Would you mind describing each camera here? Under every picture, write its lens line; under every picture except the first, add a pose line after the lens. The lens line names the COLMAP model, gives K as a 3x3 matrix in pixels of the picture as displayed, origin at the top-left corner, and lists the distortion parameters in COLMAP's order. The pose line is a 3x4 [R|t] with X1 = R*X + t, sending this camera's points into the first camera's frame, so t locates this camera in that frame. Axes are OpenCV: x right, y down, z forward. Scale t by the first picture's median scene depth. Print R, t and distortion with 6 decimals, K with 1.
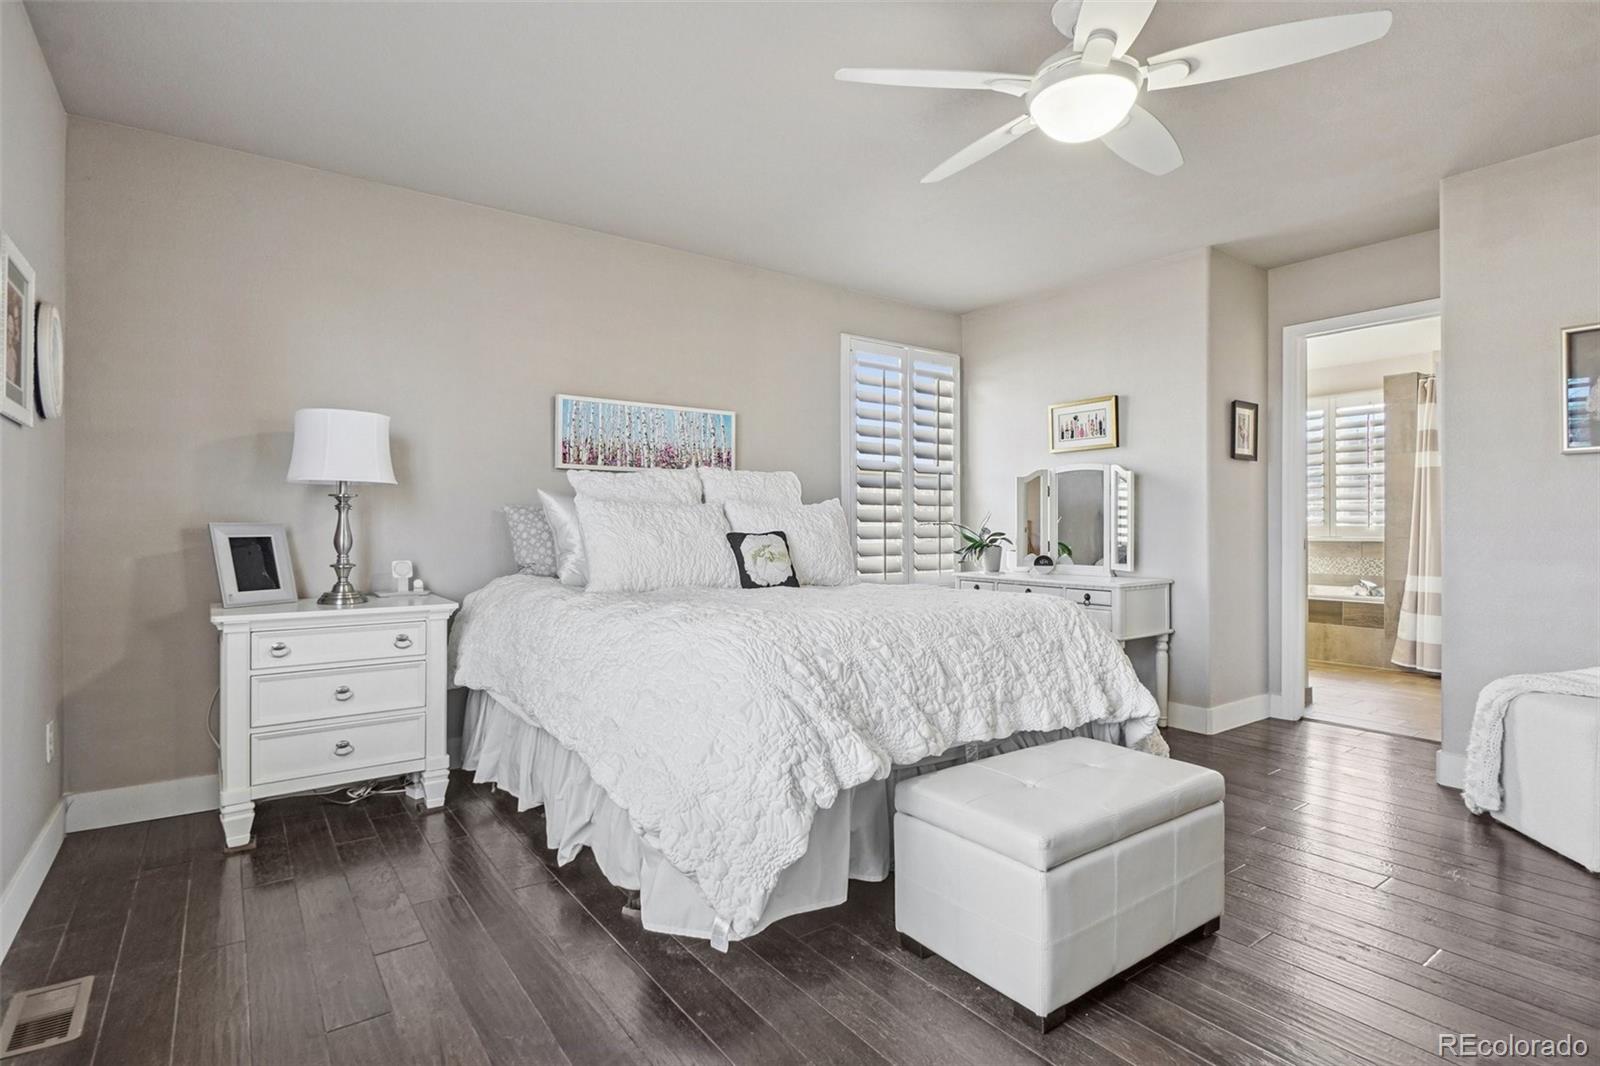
lens RADIAL K [[768.8, 0, 801.3], [0, 768.8, 536.3], [0, 0, 1]] dist [-0.010213, 0.002743]
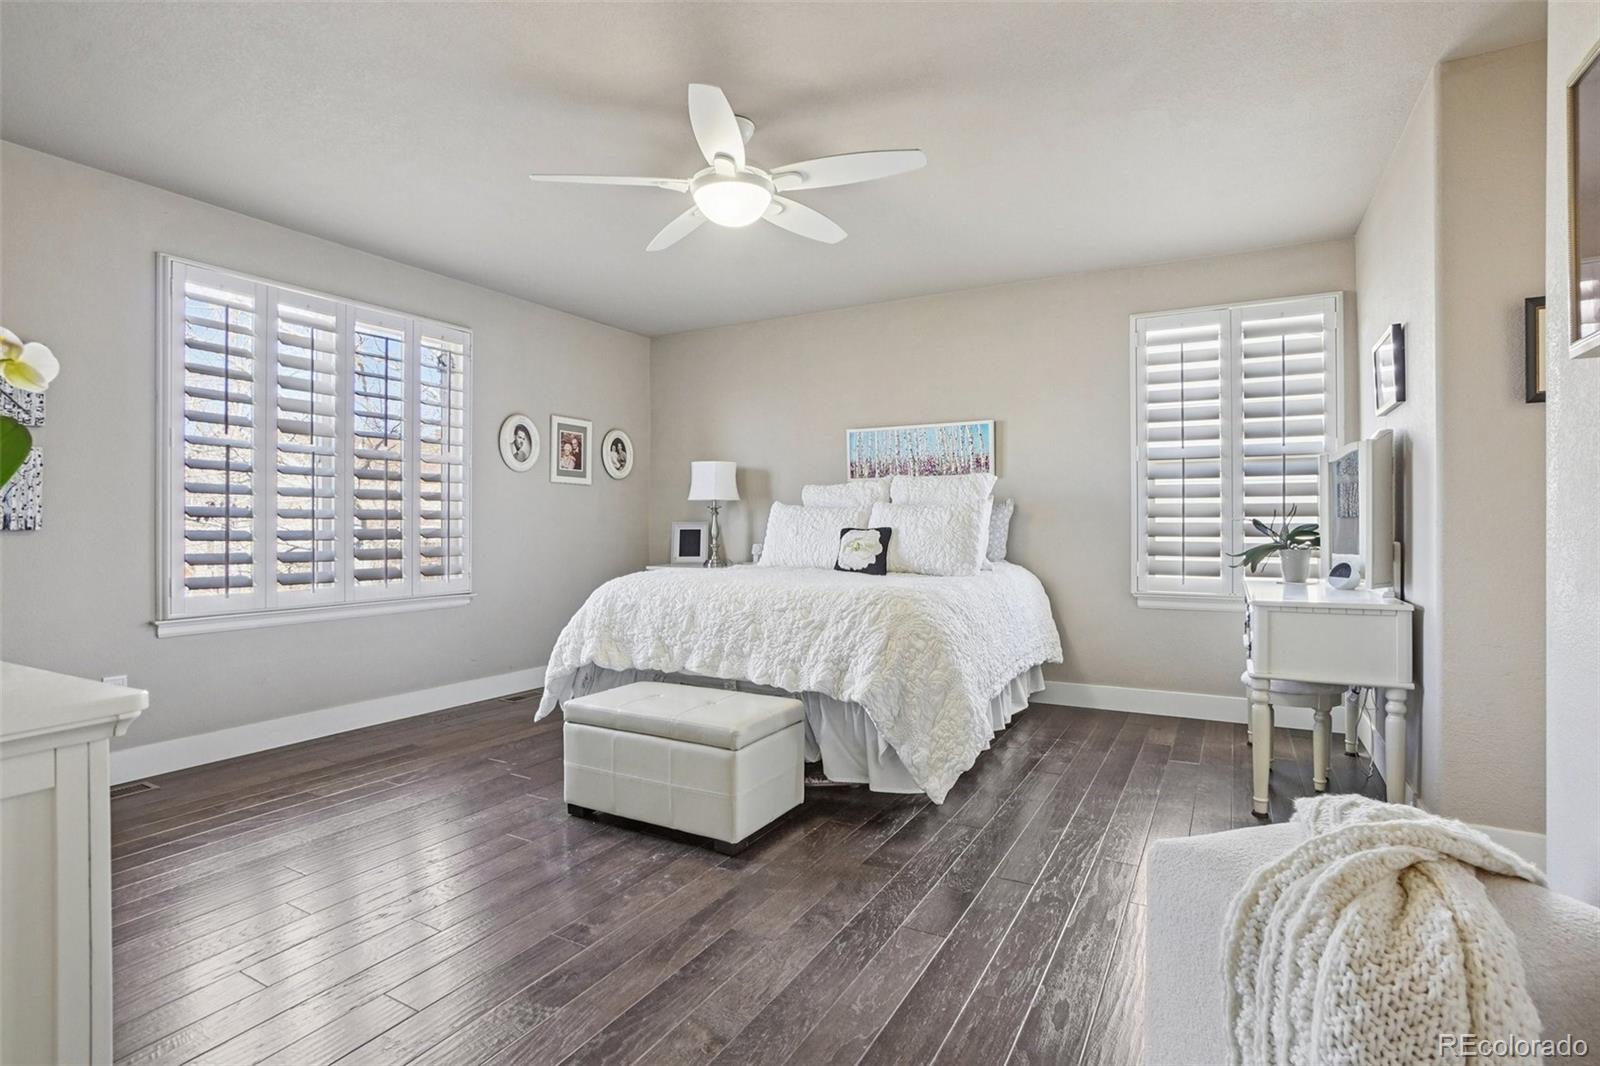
lens RADIAL K [[768.8, 0, 807.3], [0, 768.8, 522.2], [0, 0, 1]] dist [-0.010213, 0.002743]
pose [[0.450332, -0.001896, -0.892859, 0.852676], [-0.006221, 0.999967, -0.005261, -0.006309], [0.892840, 0.007923, 0.450305, 0.277964]]
